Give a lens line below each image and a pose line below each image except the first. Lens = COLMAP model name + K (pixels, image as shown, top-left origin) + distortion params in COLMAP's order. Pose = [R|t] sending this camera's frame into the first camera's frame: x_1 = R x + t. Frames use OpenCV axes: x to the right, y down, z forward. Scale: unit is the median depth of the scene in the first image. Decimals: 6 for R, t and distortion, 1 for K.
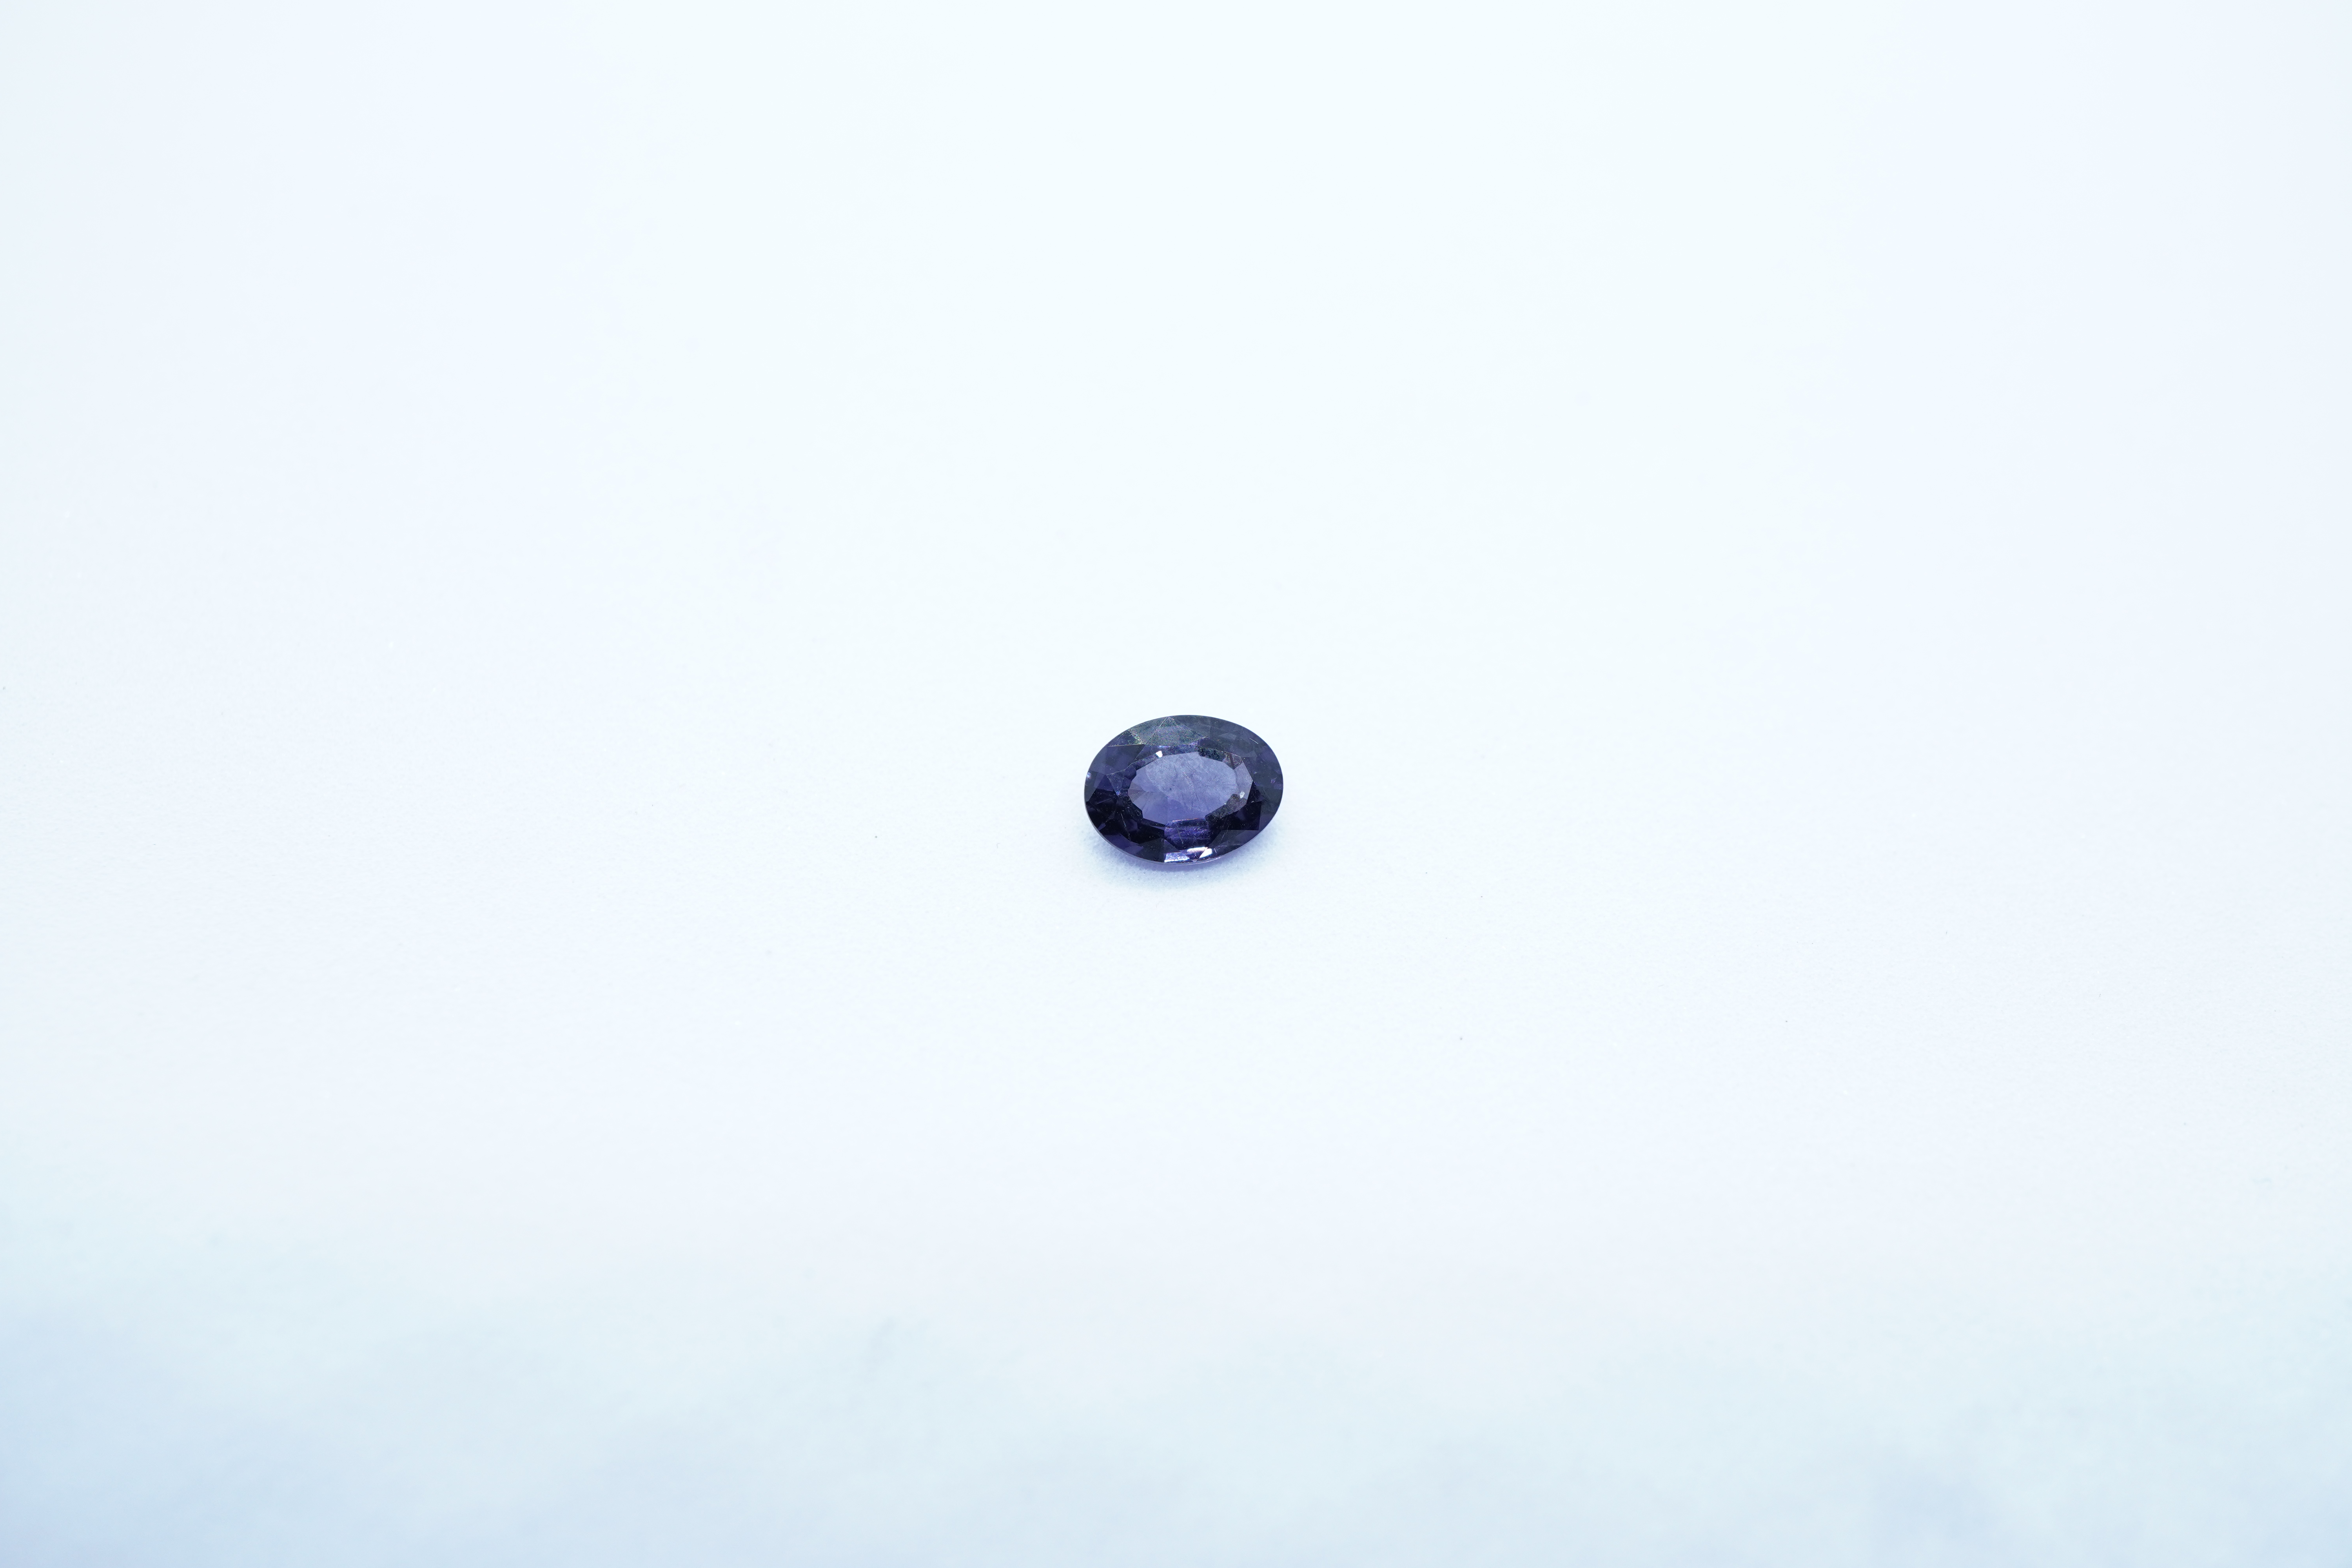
lens RADIAL K [[3058.9, 0, 1176.1], [0, 3058.9, 782.1], [0, 0, 1]] dist [-0.000519, 0.000000]
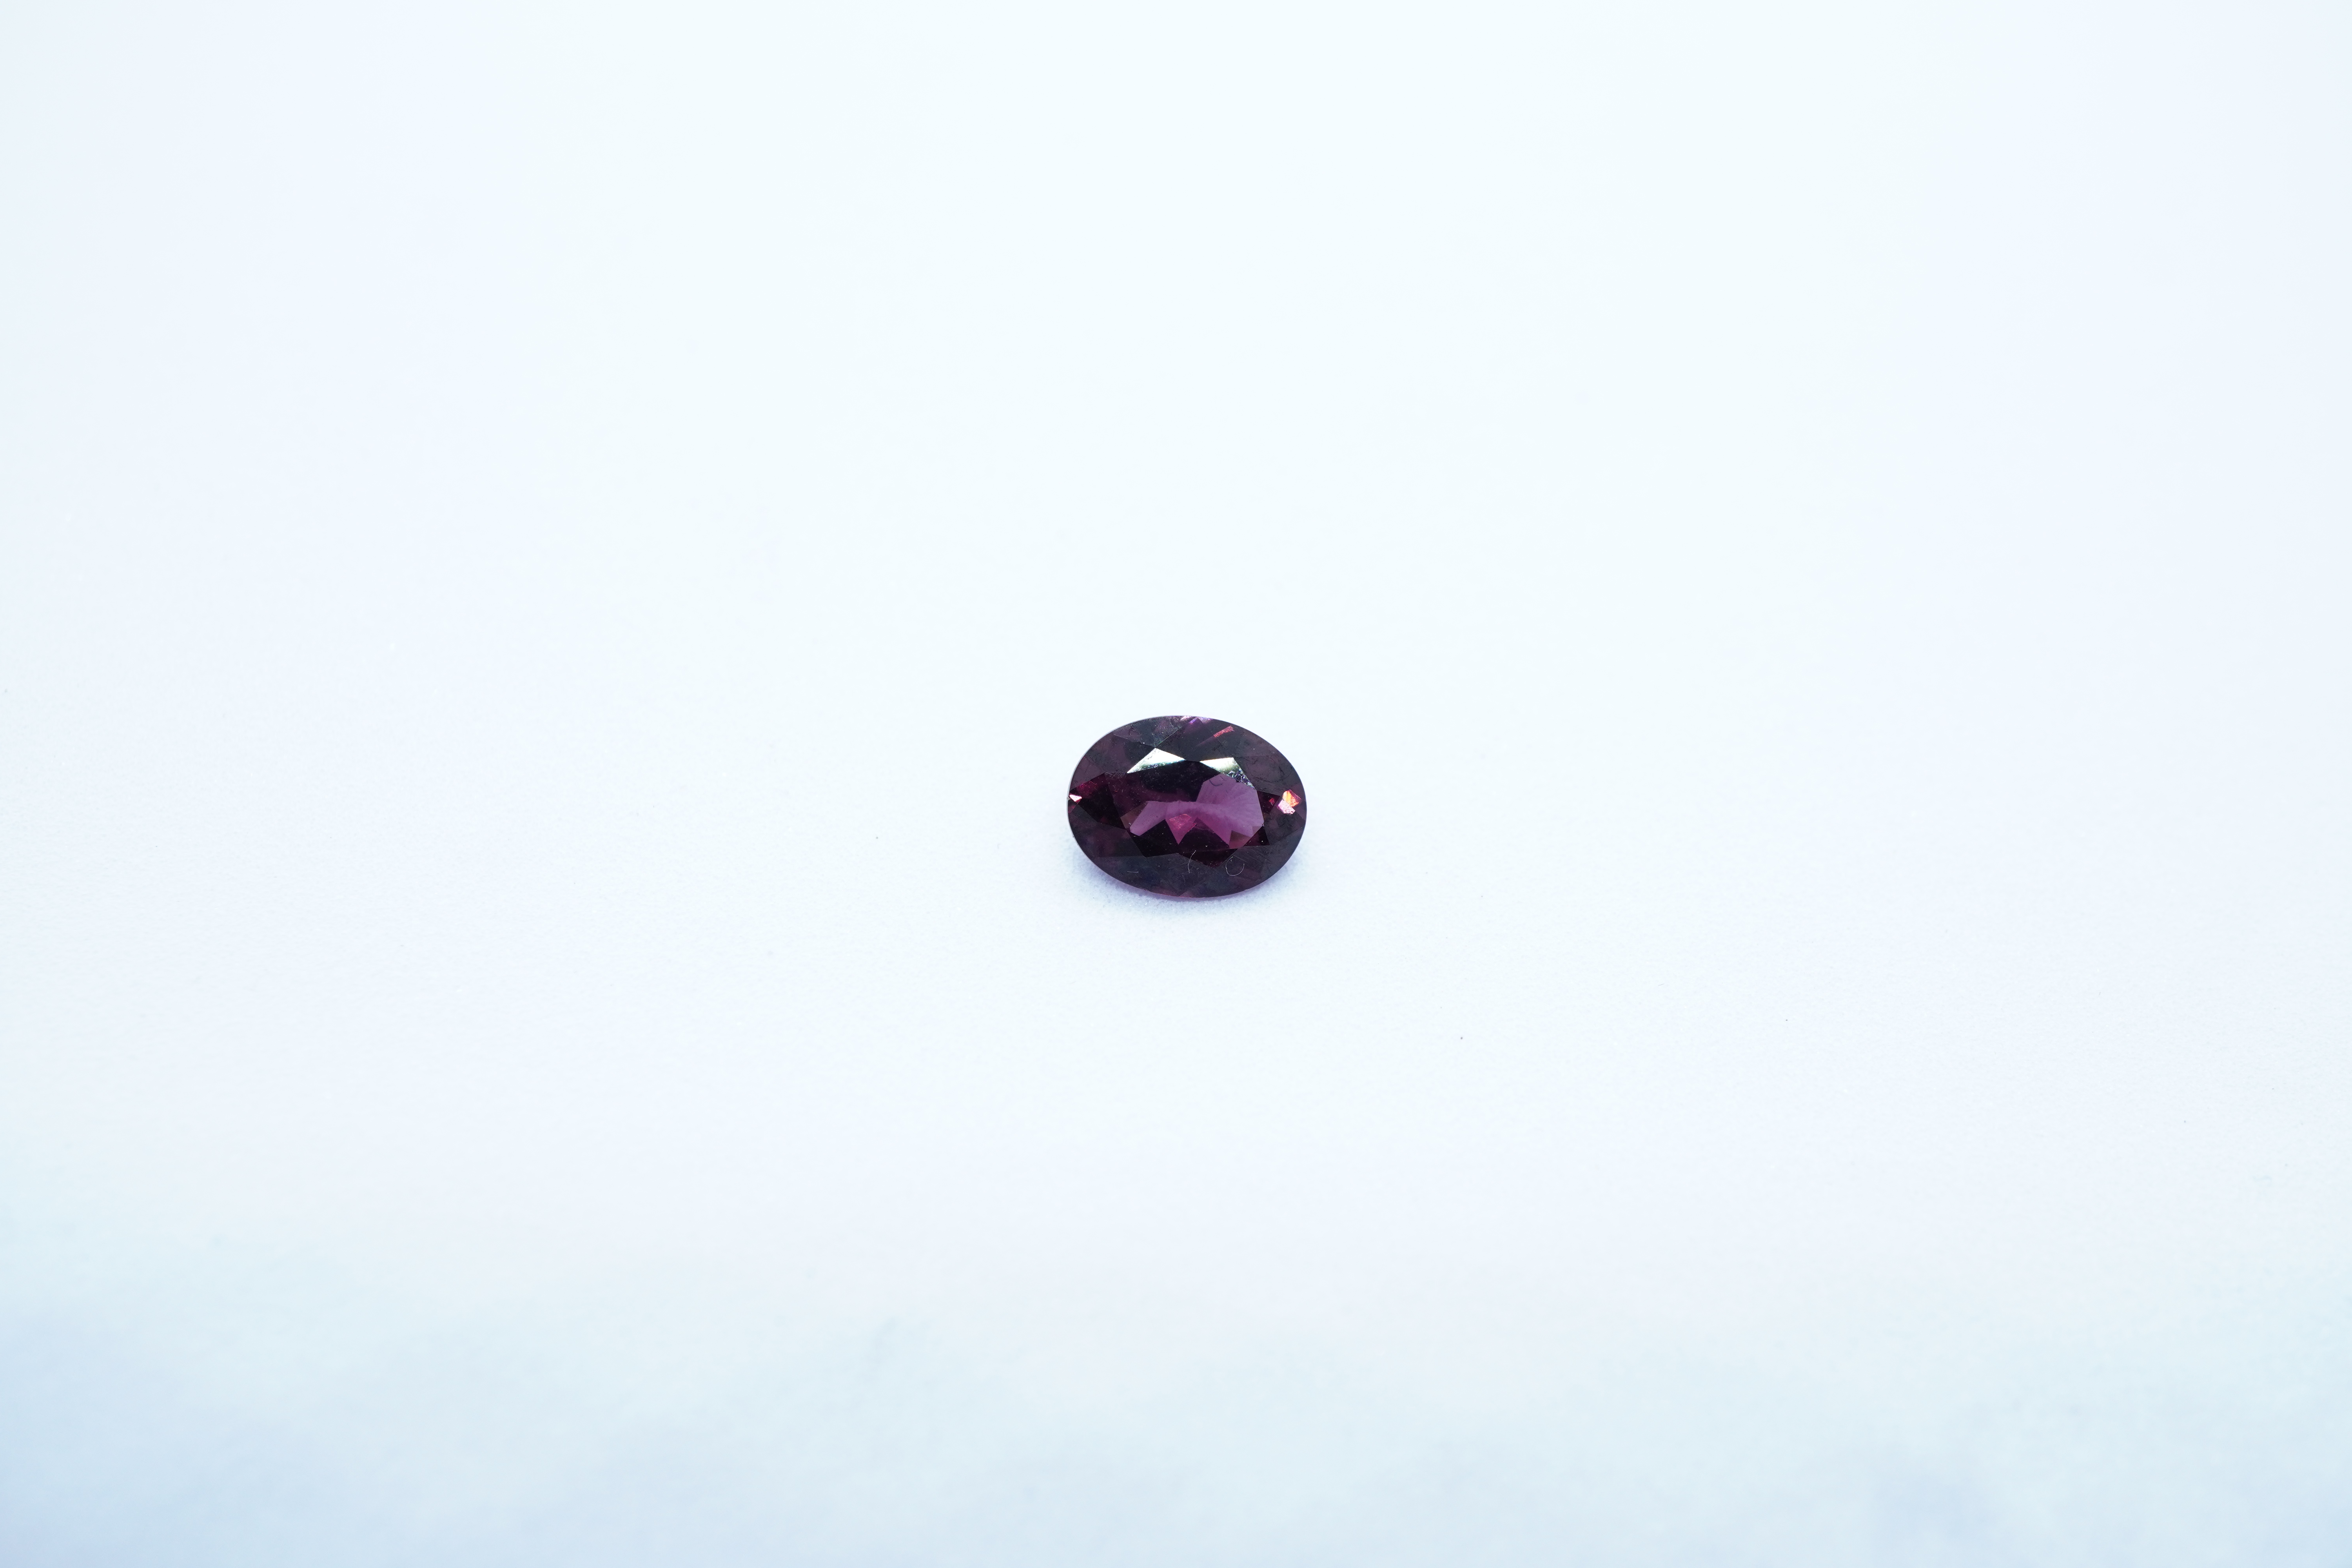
lens RADIAL K [[3058.9, 0, 1175.9], [0, 3058.9, 783.9], [0, 0, 1]] dist [-0.000519, 0.000000]
pose [[0.999998, -0.001992, -0.000120, 0.002129], [0.001992, 0.999998, 0.000563, -0.003077], [0.000118, -0.000563, 1.000000, 0.134892]]
